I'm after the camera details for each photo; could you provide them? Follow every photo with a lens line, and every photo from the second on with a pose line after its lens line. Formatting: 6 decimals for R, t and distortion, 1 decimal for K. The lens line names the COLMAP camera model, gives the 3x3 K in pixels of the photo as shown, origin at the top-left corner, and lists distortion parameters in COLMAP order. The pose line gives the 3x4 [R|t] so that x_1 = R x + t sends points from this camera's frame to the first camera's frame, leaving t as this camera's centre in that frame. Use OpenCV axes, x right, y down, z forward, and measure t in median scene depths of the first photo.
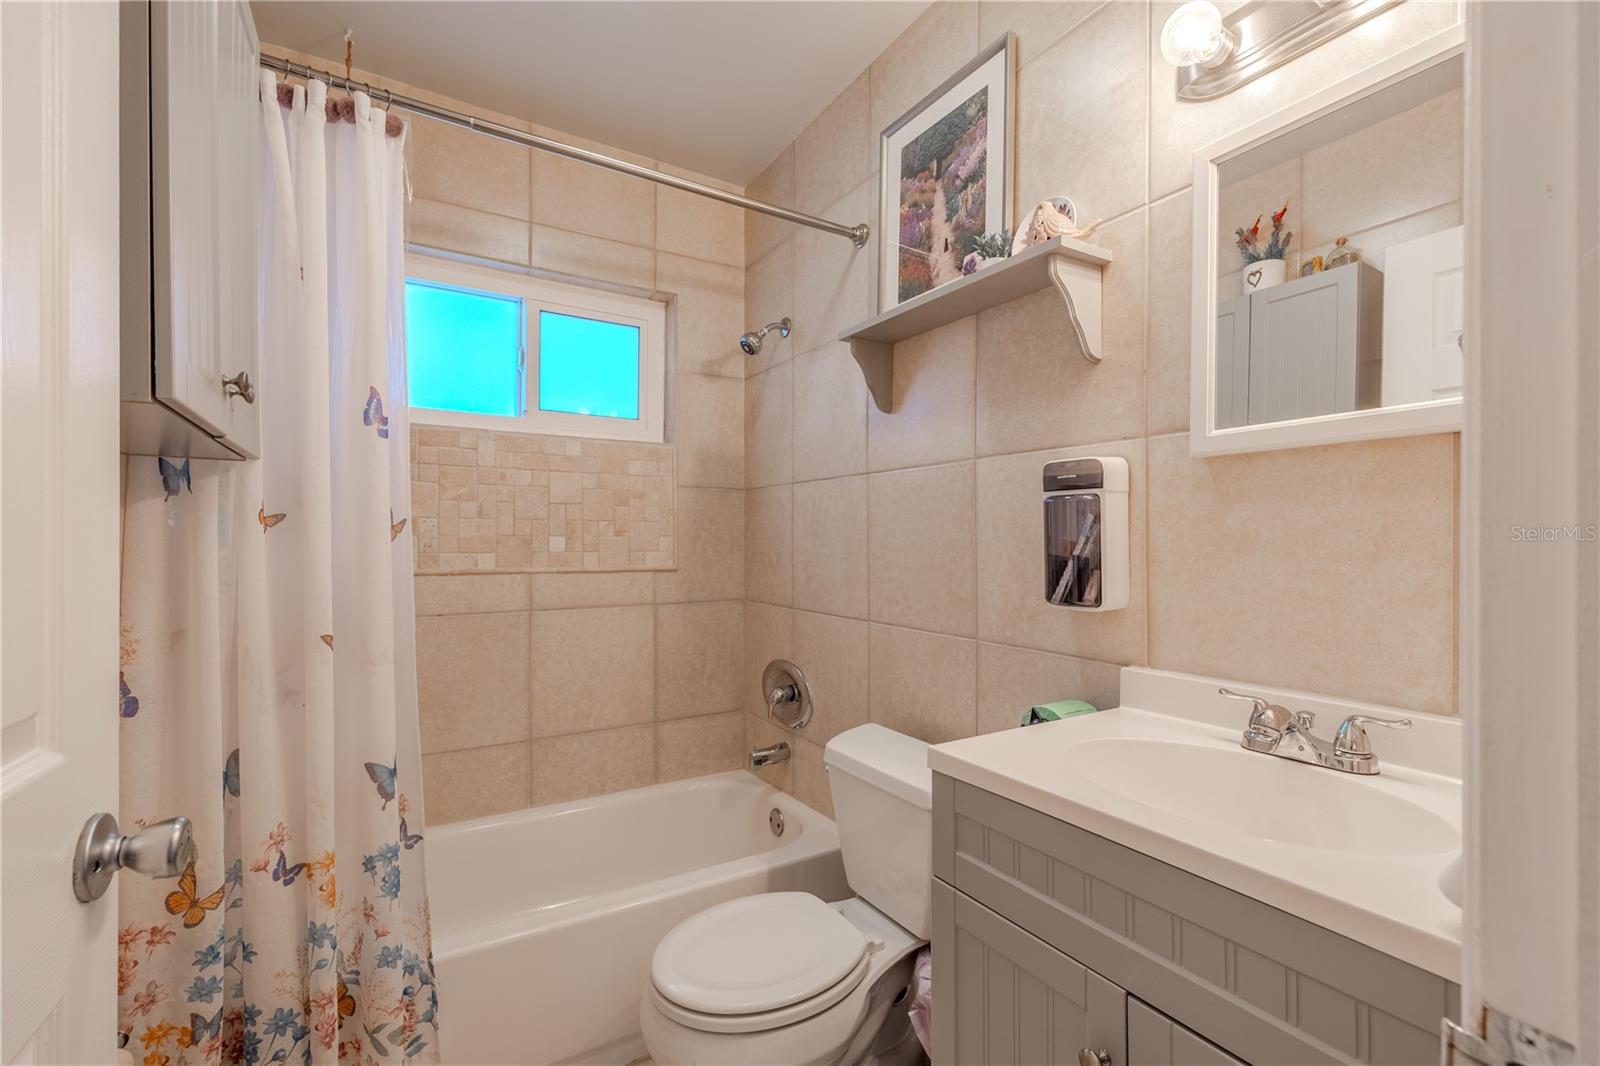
lens RADIAL K [[692.0, 0, 802.2], [0, 692.0, 541.1], [0, 0, 1]] dist [0.002030, -0.000364]
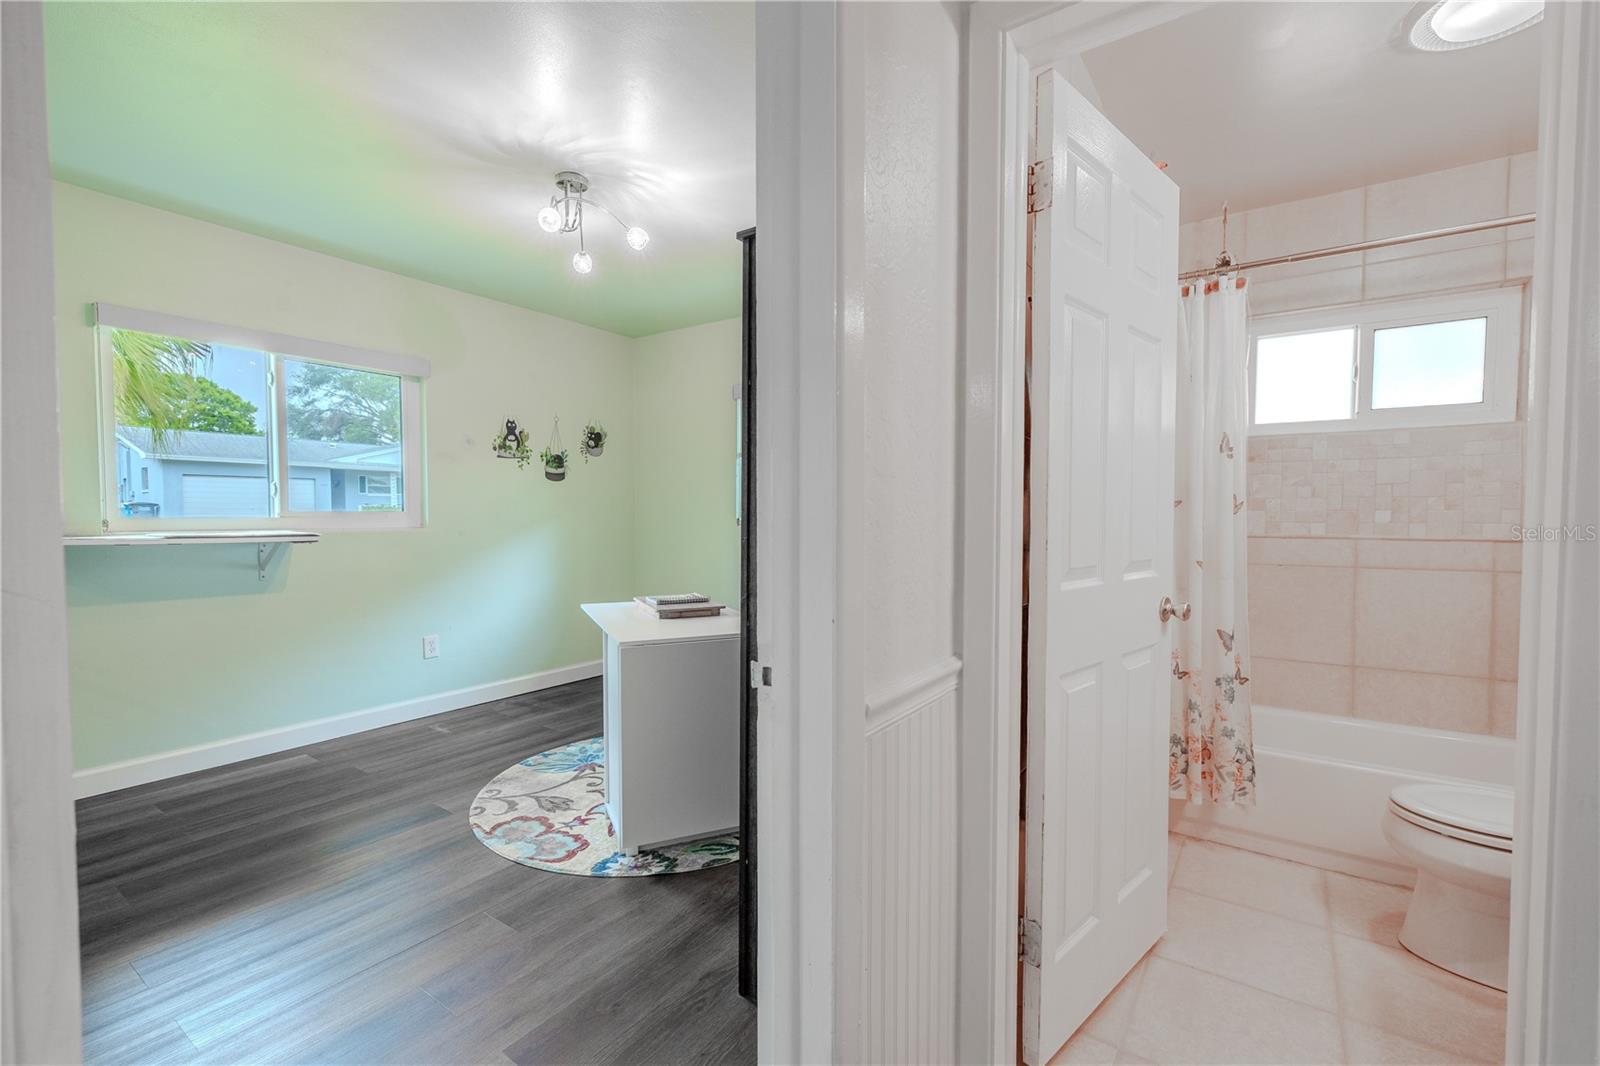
lens RADIAL K [[692.0, 0, 798.5], [0, 692.0, 536.8], [0, 0, 1]] dist [0.002030, -0.000364]
pose [[0.399046, 0.027099, -0.916530, 0.634217], [-0.000175, 0.999565, 0.029477, 0.007240], [0.916931, -0.011602, 0.398878, -0.796957]]
